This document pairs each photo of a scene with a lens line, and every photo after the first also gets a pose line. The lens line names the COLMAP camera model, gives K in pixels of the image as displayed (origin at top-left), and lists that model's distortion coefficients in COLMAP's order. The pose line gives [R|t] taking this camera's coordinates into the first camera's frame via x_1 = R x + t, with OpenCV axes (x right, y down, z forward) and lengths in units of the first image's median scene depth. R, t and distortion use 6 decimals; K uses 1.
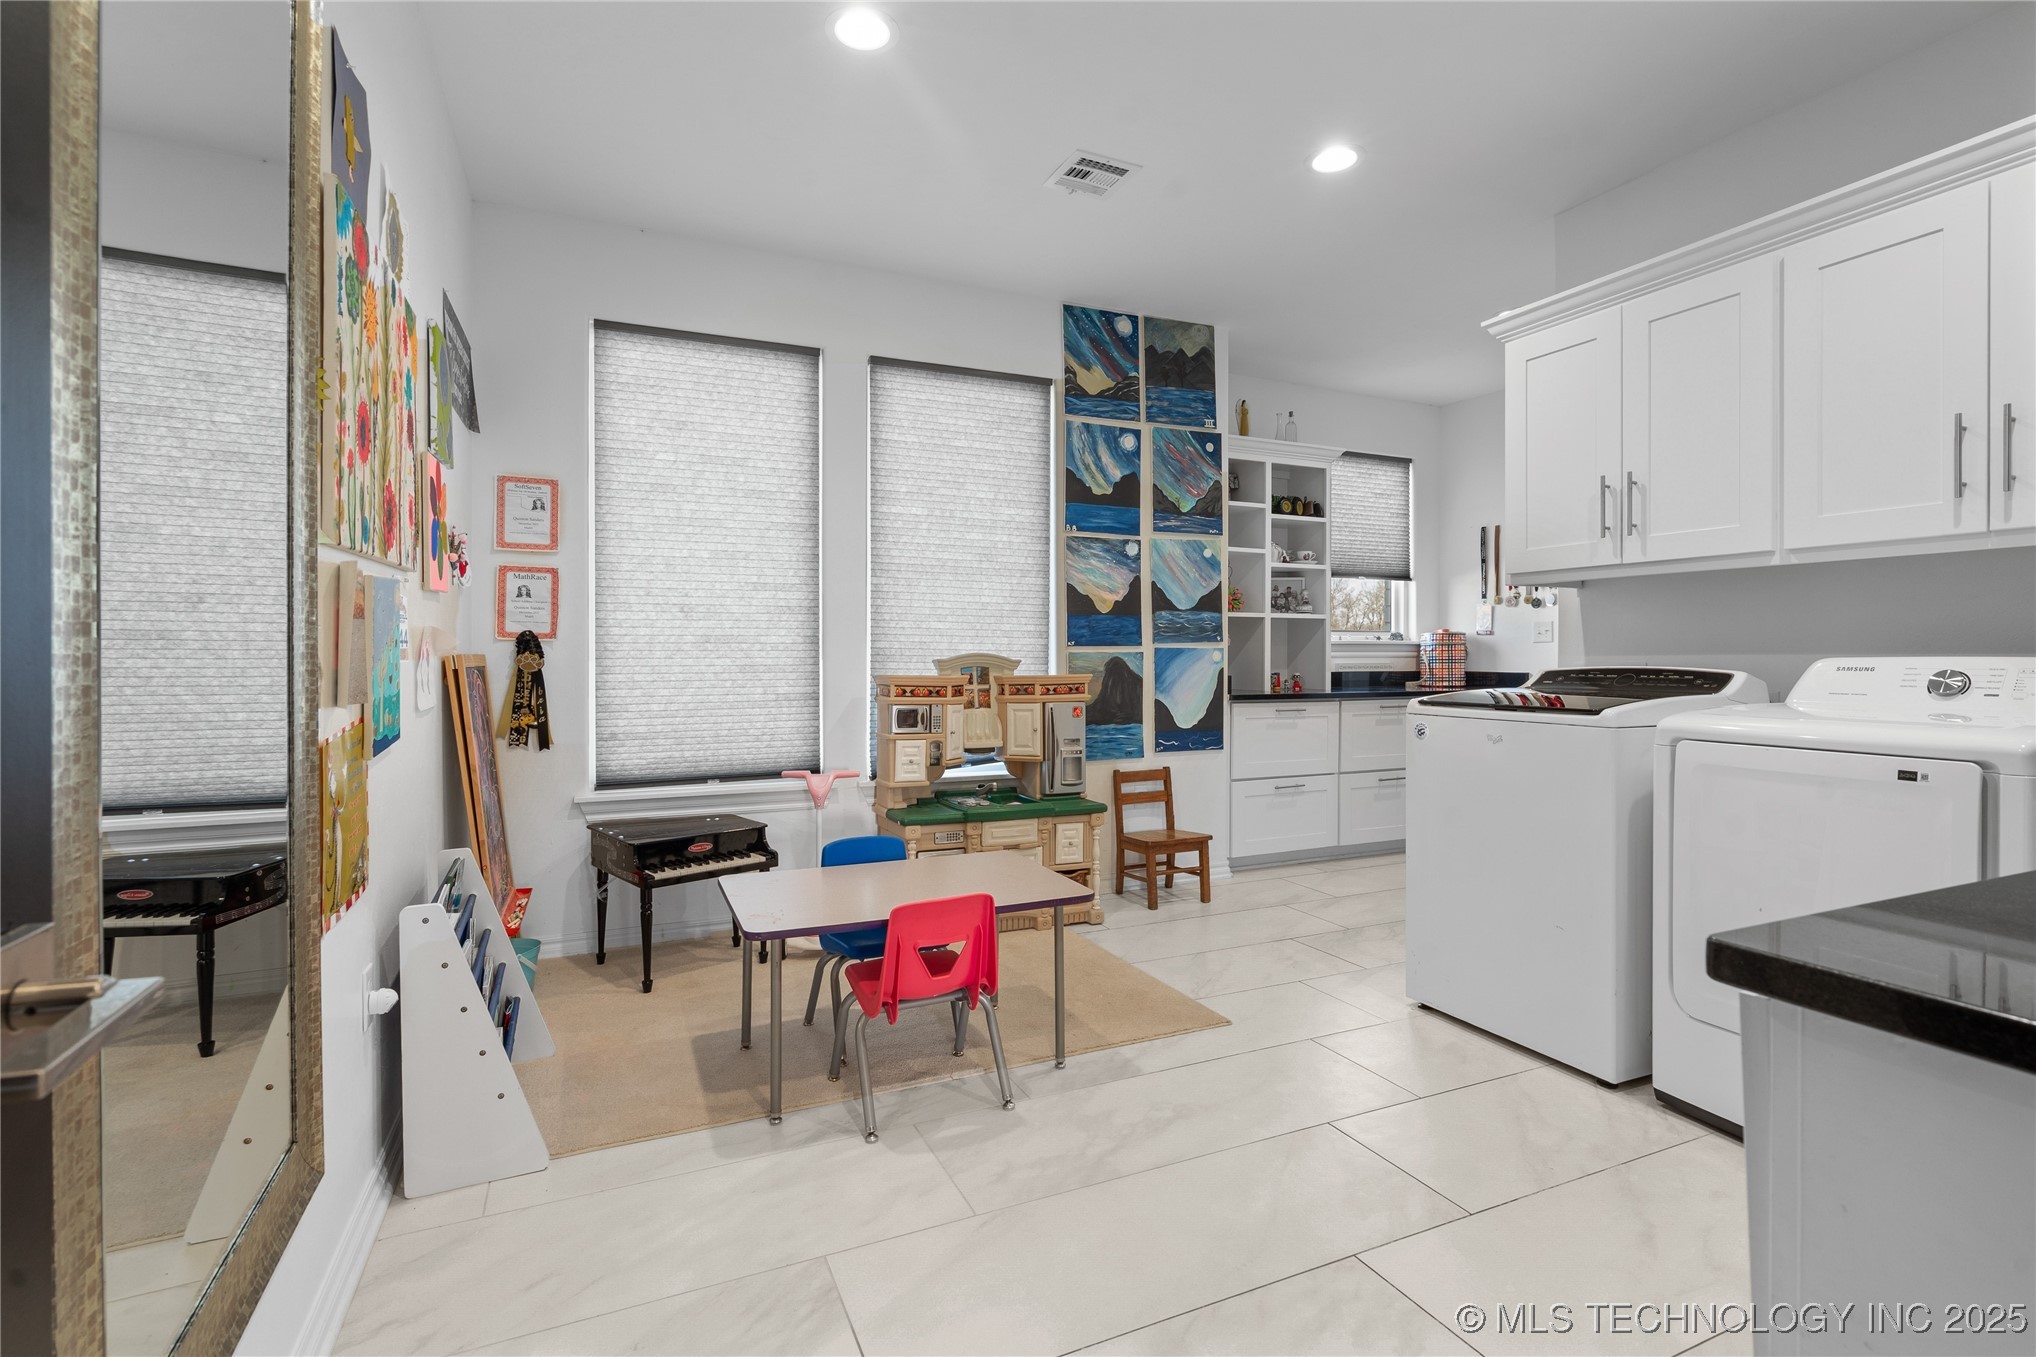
lens RADIAL K [[946.1, 0, 1014.9], [0, 946.1, 662.0], [0, 0, 1]] dist [-0.000760, 0.003250]
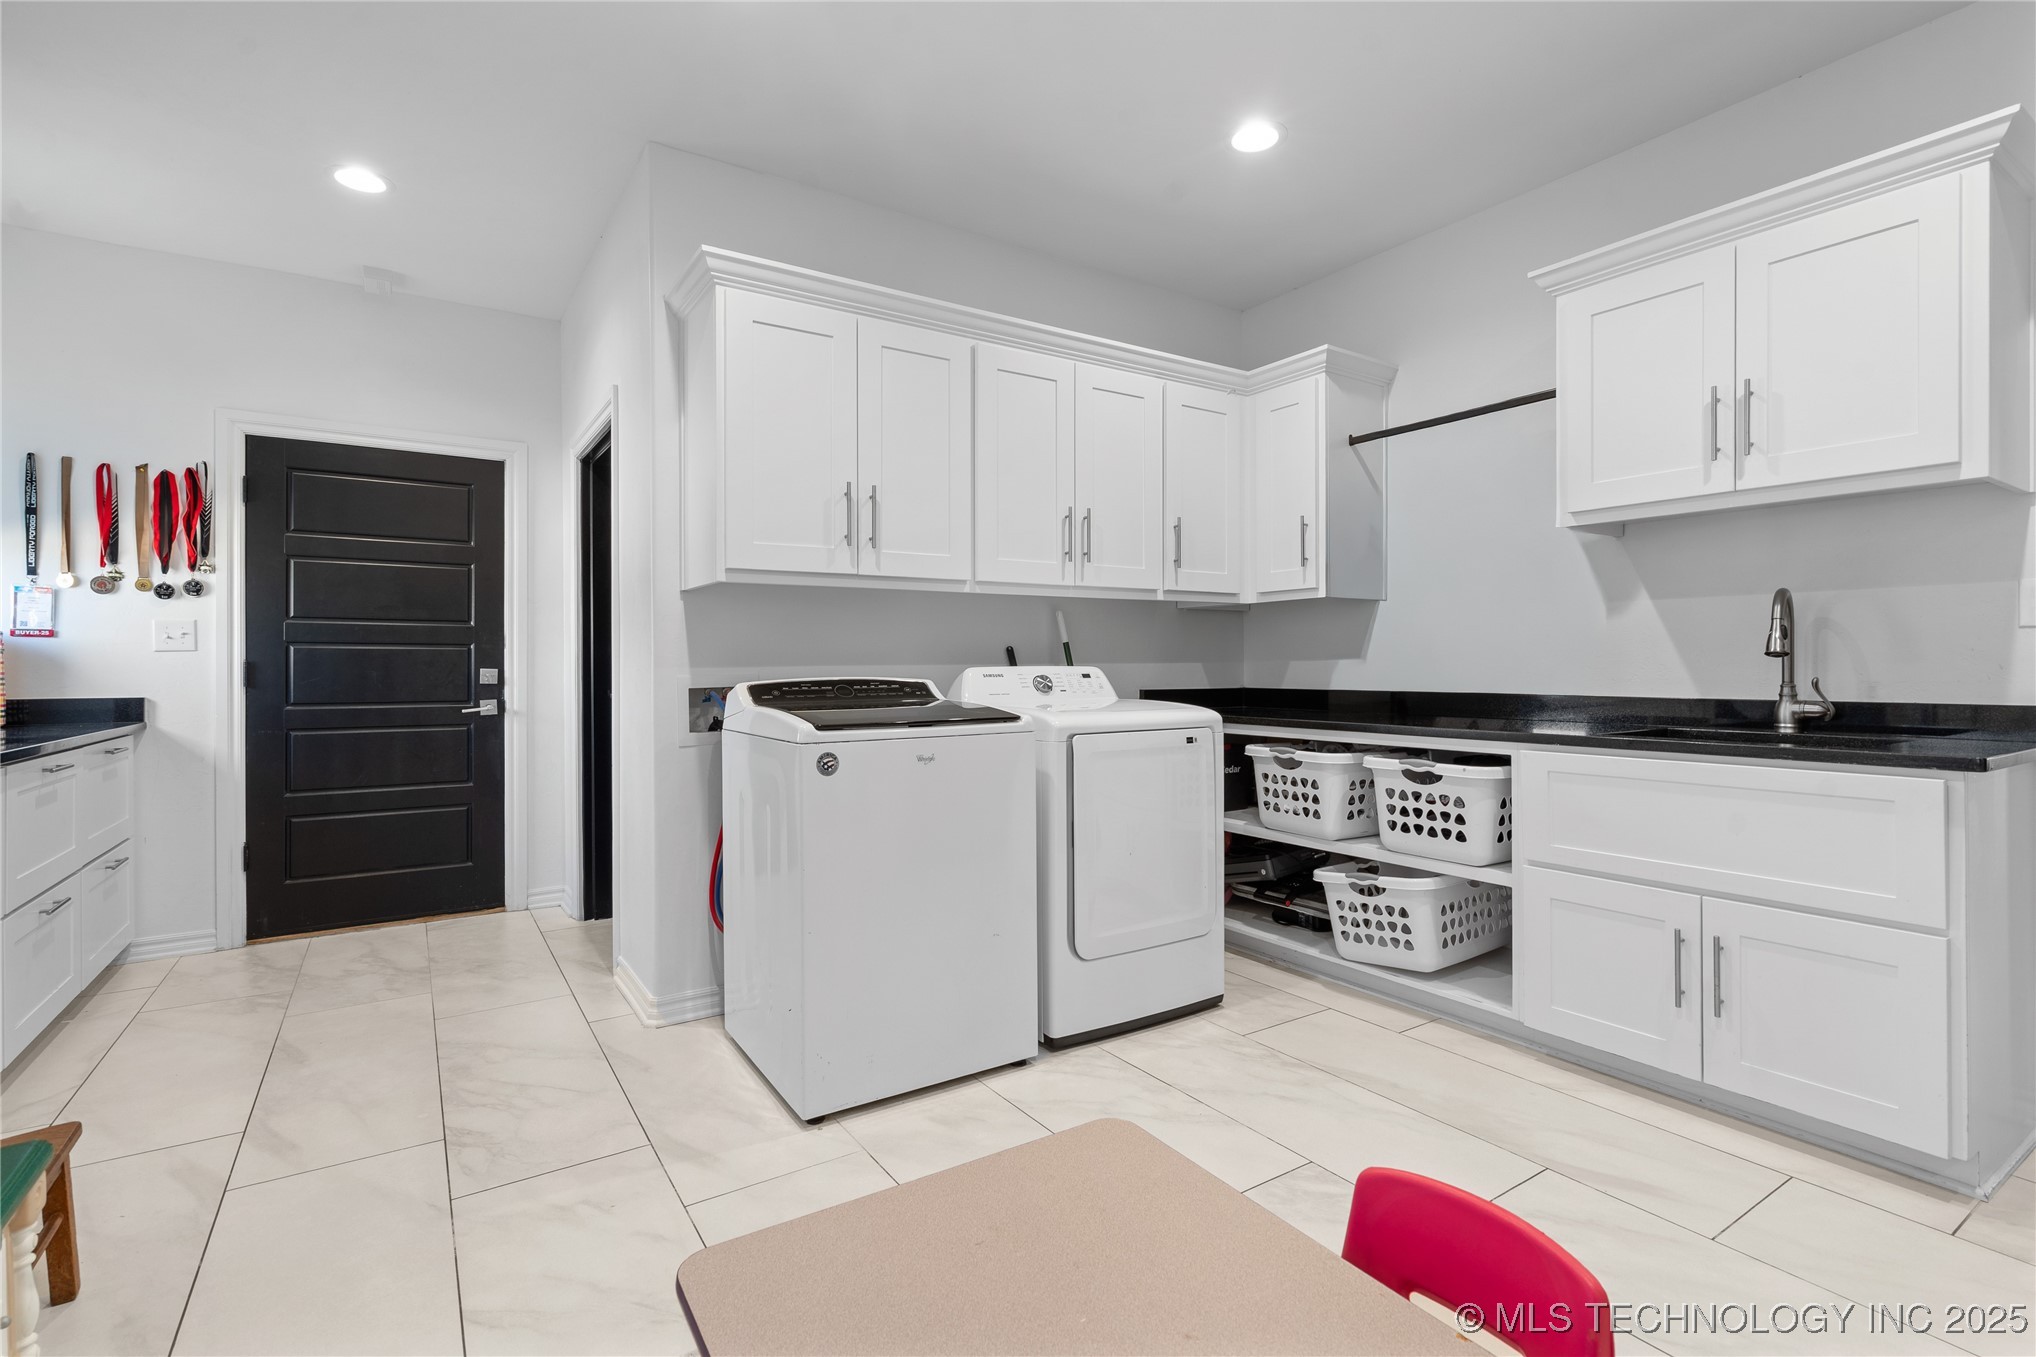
lens RADIAL K [[946.1, 0, 1015.4], [0, 946.1, 668.9], [0, 0, 1]] dist [-0.000760, 0.003250]
pose [[-0.159631, -0.002832, 0.987173, -0.384341], [0.013492, 0.999896, 0.005050, -0.007295], [-0.987085, 0.014125, -0.159576, 1.029161]]
